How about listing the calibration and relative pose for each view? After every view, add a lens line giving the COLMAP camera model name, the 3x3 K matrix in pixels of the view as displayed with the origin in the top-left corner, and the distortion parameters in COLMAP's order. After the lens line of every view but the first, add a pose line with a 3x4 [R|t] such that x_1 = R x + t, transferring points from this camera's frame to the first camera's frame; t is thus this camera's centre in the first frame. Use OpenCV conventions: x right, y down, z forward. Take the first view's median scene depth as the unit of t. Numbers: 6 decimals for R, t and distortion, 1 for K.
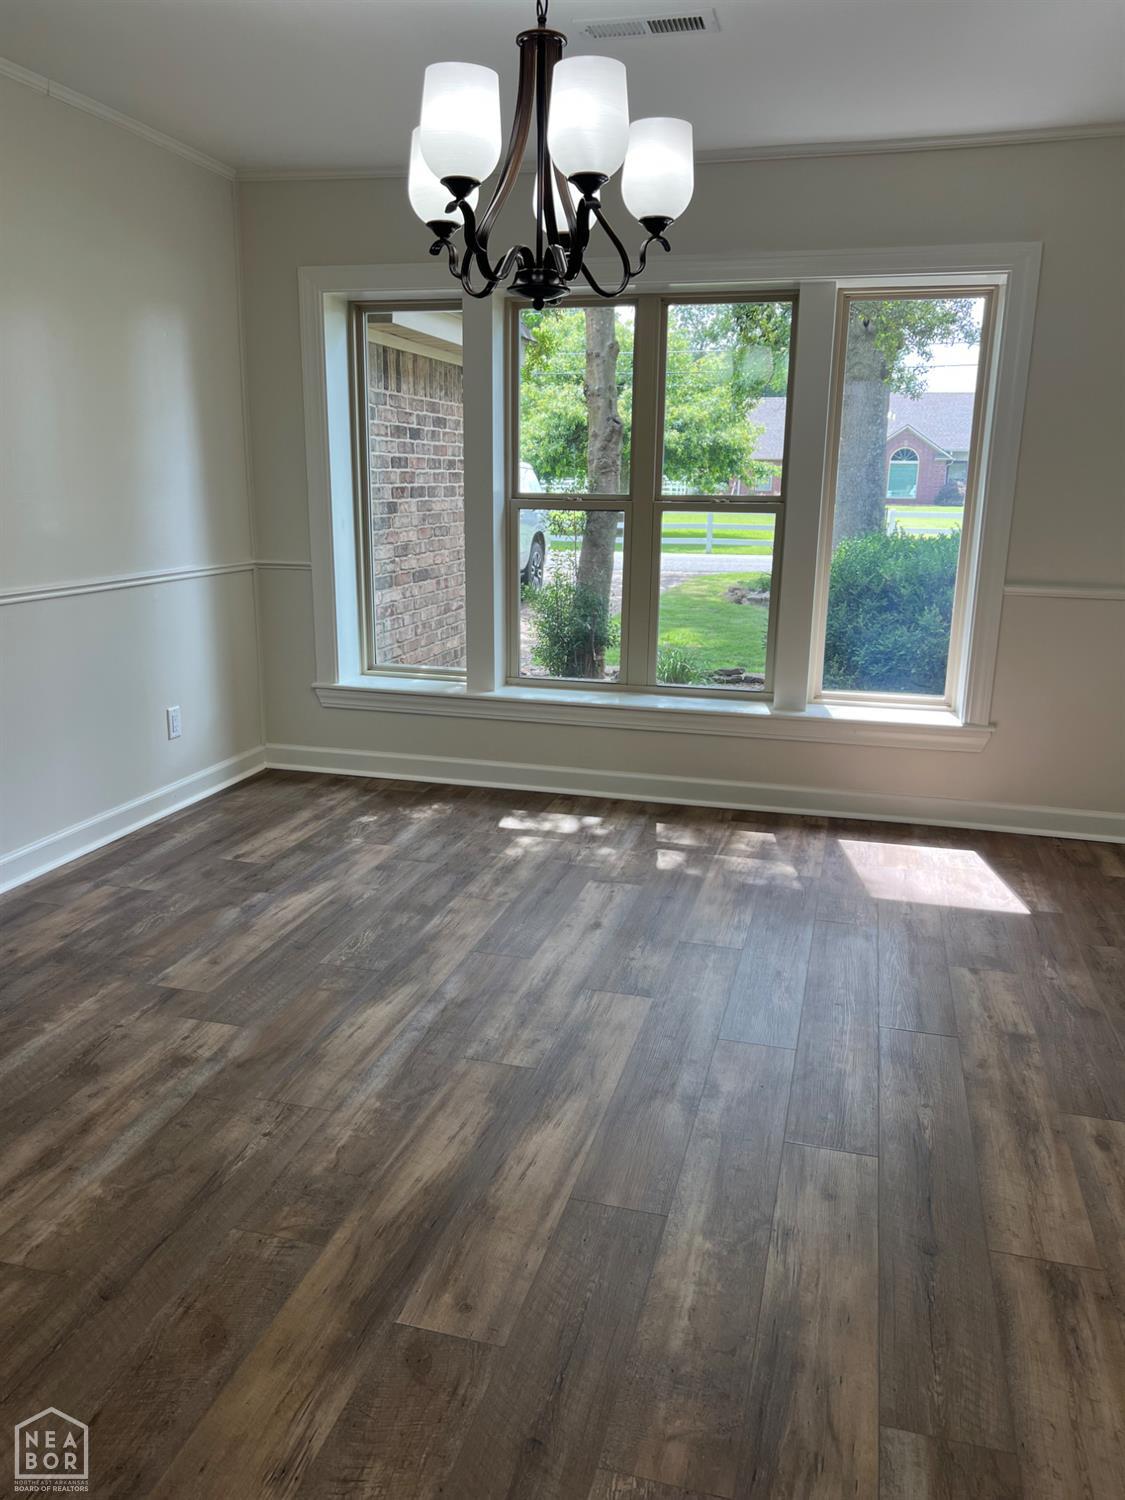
lens RADIAL K [[1118.2, 0, 536.1], [0, 1118.2, 755.7], [0, 0, 1]] dist [0.088223, -0.150413]
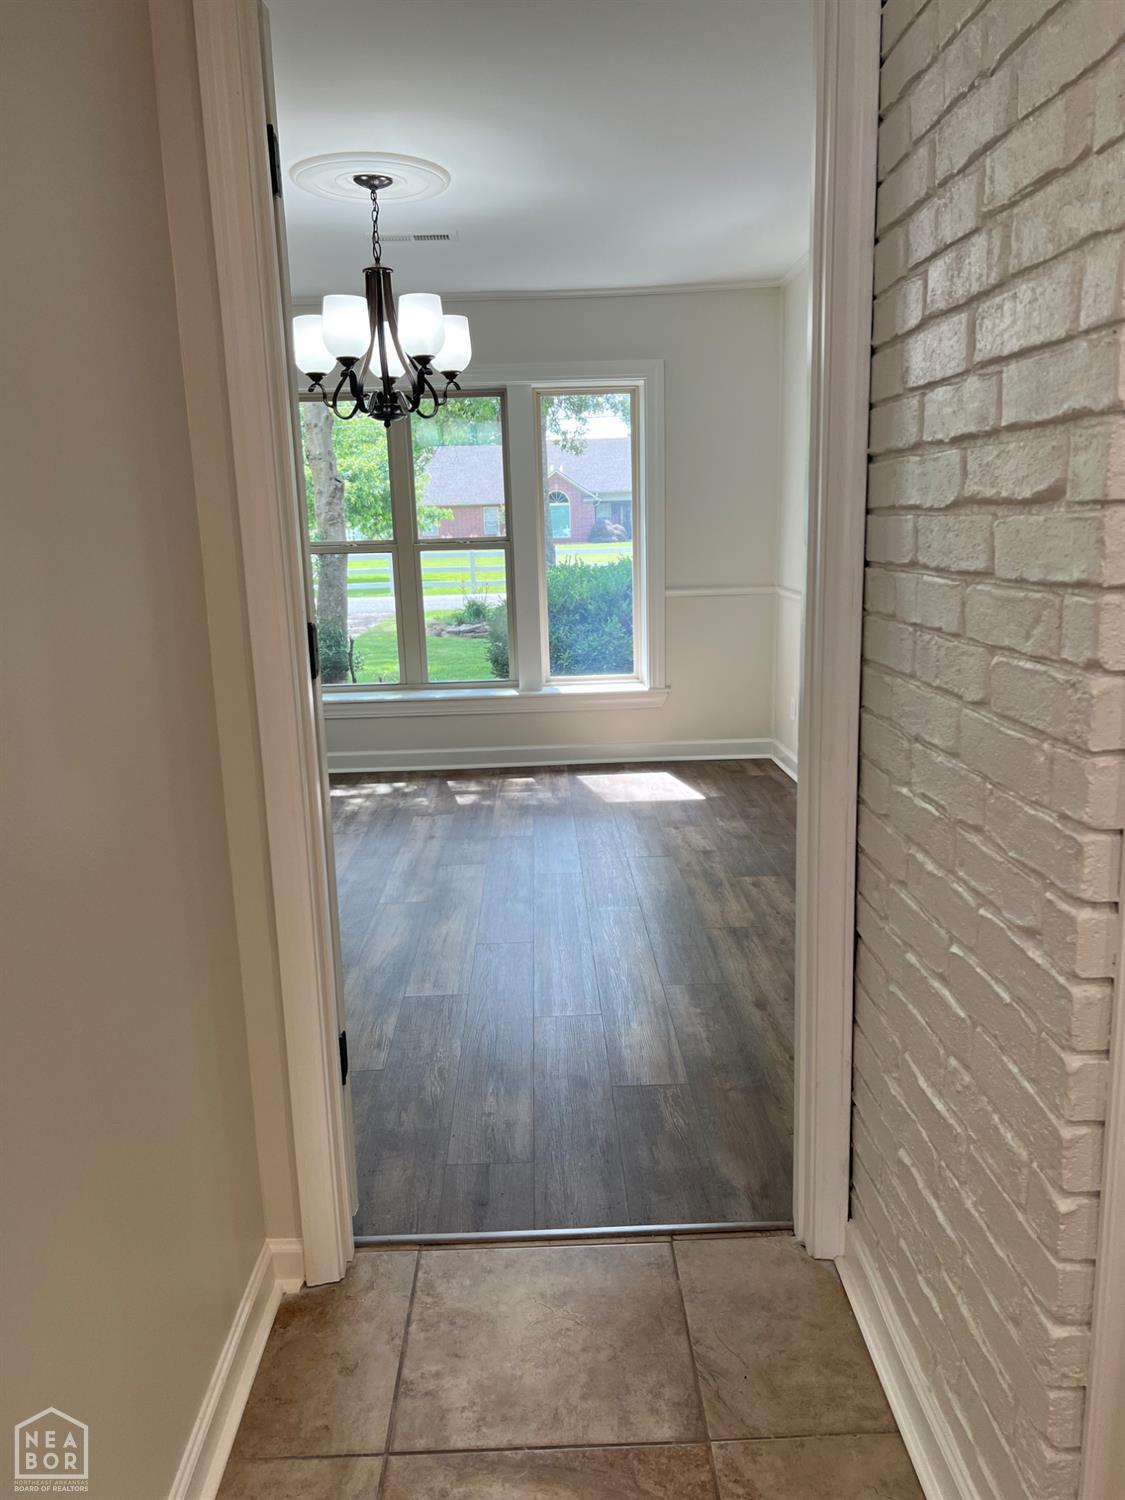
lens RADIAL K [[1118.2, 0, 536.1], [0, 1118.2, 755.7], [0, 0, 1]] dist [0.088223, -0.150413]
pose [[0.957968, -0.099103, 0.269213, -0.170914], [0.109777, 0.993646, -0.024850, 0.086841], [-0.265039, 0.053358, 0.962760, -0.369908]]
